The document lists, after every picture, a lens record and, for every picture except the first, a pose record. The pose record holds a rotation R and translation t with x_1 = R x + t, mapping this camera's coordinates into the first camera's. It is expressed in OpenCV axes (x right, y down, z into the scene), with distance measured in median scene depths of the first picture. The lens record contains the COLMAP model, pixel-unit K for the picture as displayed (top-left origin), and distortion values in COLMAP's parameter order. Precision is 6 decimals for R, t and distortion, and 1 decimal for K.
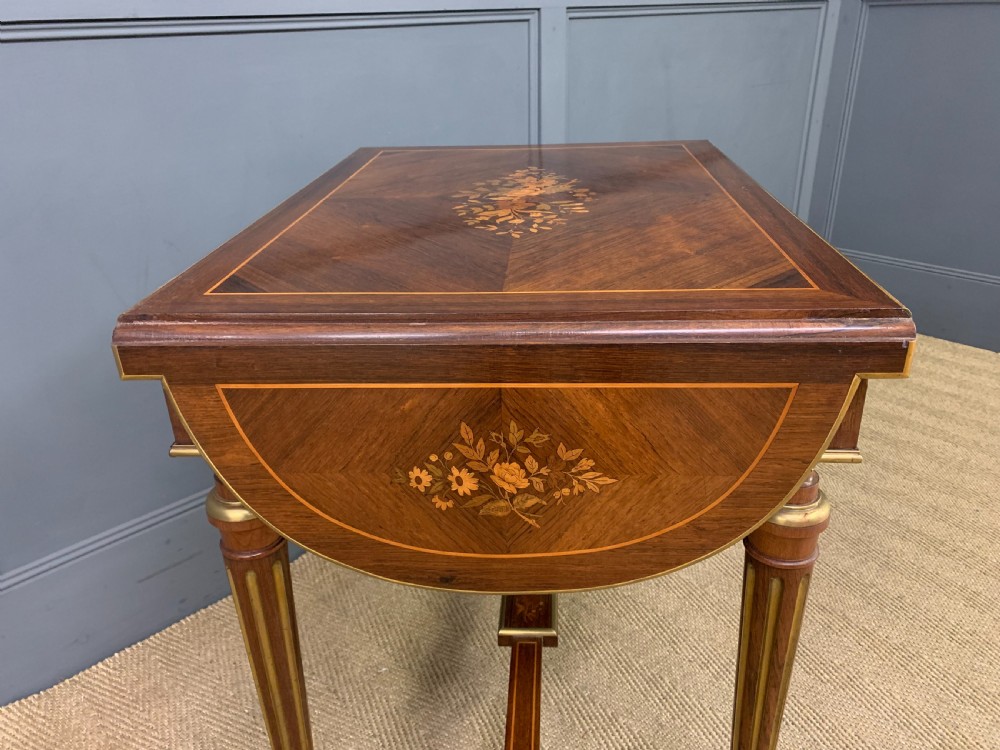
lens RADIAL K [[776.0, 0, 488.8], [0, 776.0, 359.9], [0, 0, 1]] dist [0.020864, -0.025352]
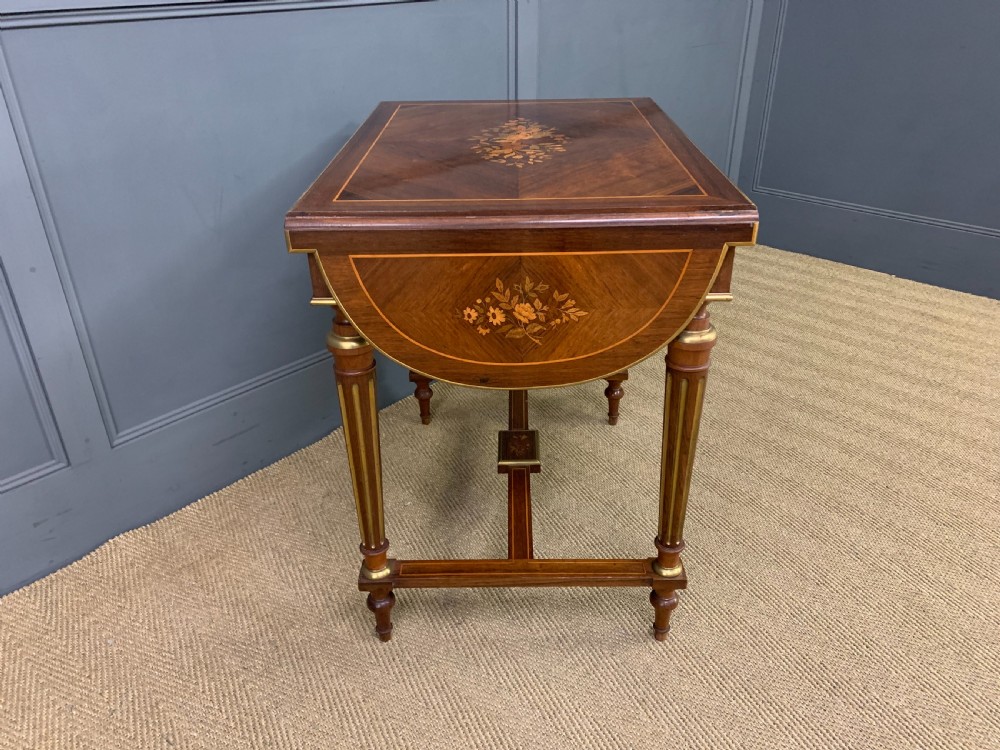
lens RADIAL K [[776.0, 0, 495.4], [0, 776.0, 365.7], [0, 0, 1]] dist [0.020864, -0.025352]
pose [[0.997834, -0.016309, 0.063735, -0.109878], [0.011635, 0.997262, 0.073032, 0.110237], [-0.064751, -0.072132, 0.995291, -0.502906]]
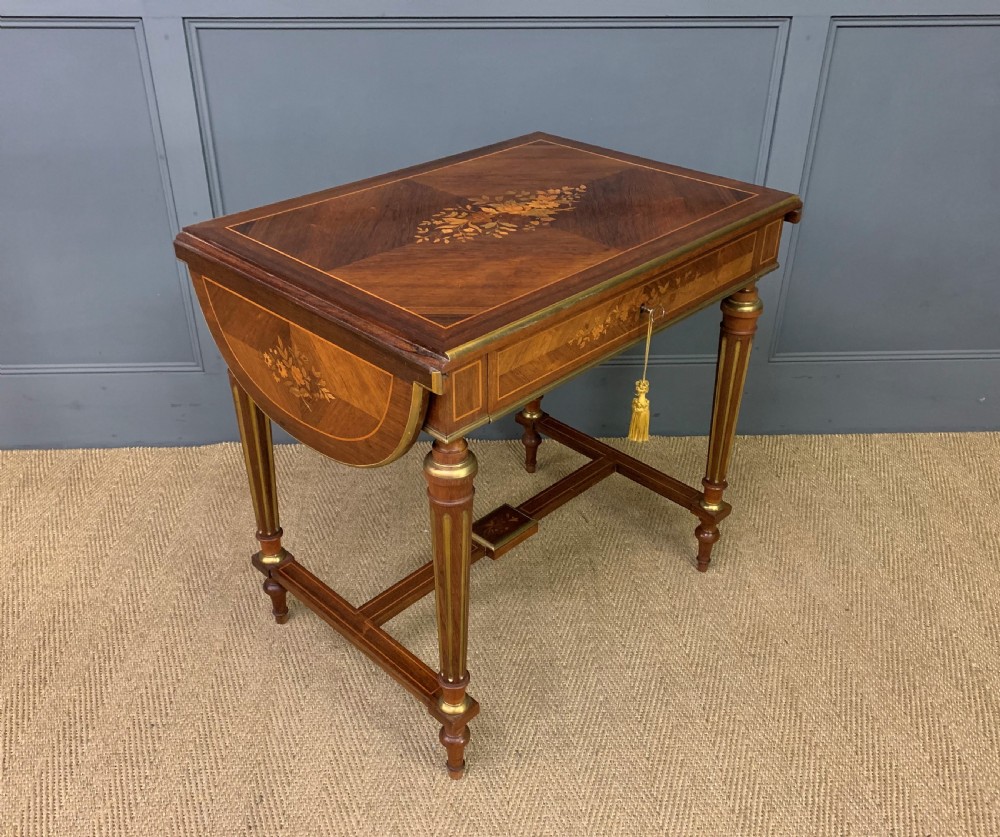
lens RADIAL K [[947.6, 0, 476.7], [0, 947.6, 380.9], [0, 0, 1]] dist [0.007762, 0.000000]
pose [[0.754904, 0.349642, -0.554861, 1.169221], [-0.289511, 0.936802, 0.196433, -0.287112], [0.588476, 0.012350, 0.808420, -0.372581]]
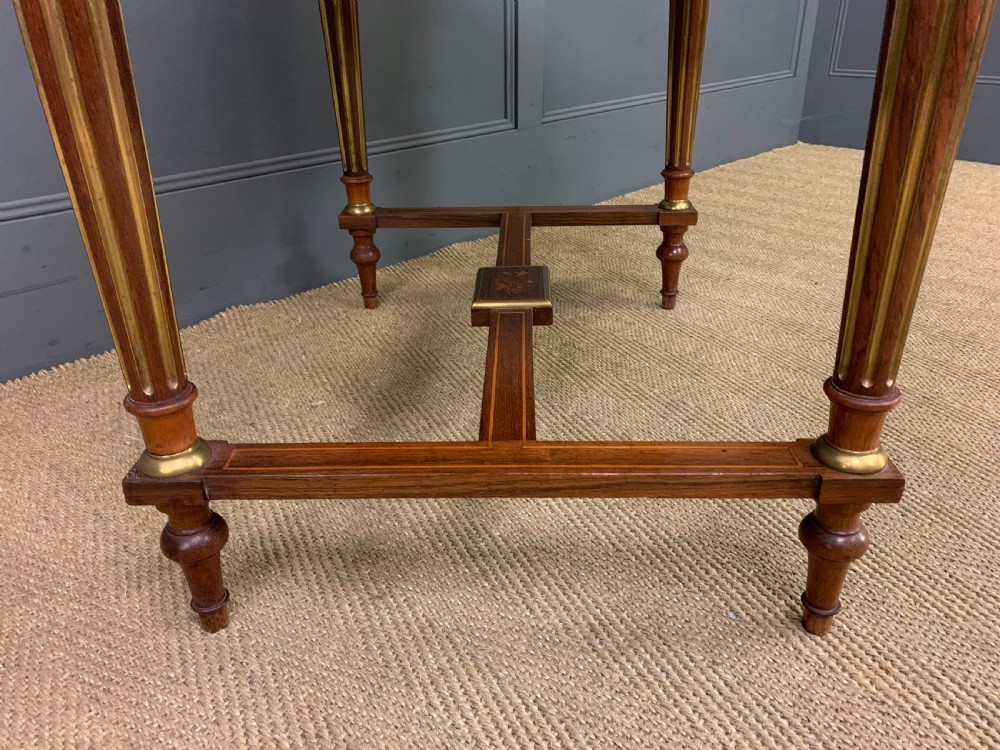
lens RADIAL K [[776.0, 0, 498.4], [0, 776.0, 371.1], [0, 0, 1]] dist [0.020864, -0.025352]
pose [[0.998591, -0.006910, 0.052607, -0.002655], [0.005218, 0.999467, 0.032234, 0.555361], [-0.052802, -0.031914, 0.998095, 0.389524]]
